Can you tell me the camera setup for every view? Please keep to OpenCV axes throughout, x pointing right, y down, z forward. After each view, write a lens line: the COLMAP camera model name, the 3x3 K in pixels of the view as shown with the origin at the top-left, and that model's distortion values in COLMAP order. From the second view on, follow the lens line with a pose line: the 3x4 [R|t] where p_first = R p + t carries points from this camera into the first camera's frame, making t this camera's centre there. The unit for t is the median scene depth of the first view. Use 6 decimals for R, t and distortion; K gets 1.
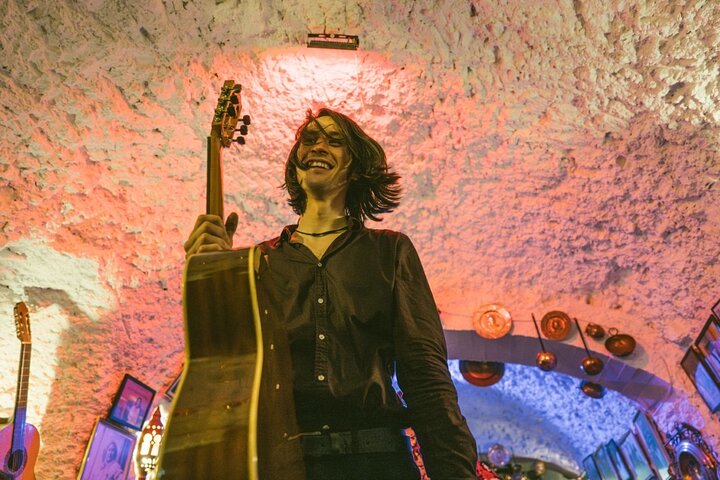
lens RADIAL K [[486.9, 0, 354.2], [0, 486.9, 243.5], [0, 0, 1]] dist [-0.001425, 0.005241]
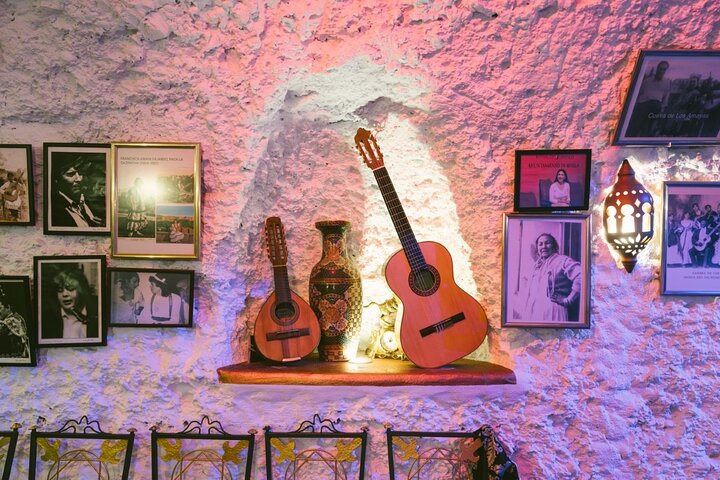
lens RADIAL K [[486.9, 0, 354.2], [0, 486.9, 243.5], [0, 0, 1]] dist [-0.001425, 0.005241]
pose [[0.215075, -0.003812, -0.976590, 0.125280], [0.587479, 0.799329, 0.126261, 0.107524], [0.780135, -0.600882, 0.174155, 0.444959]]
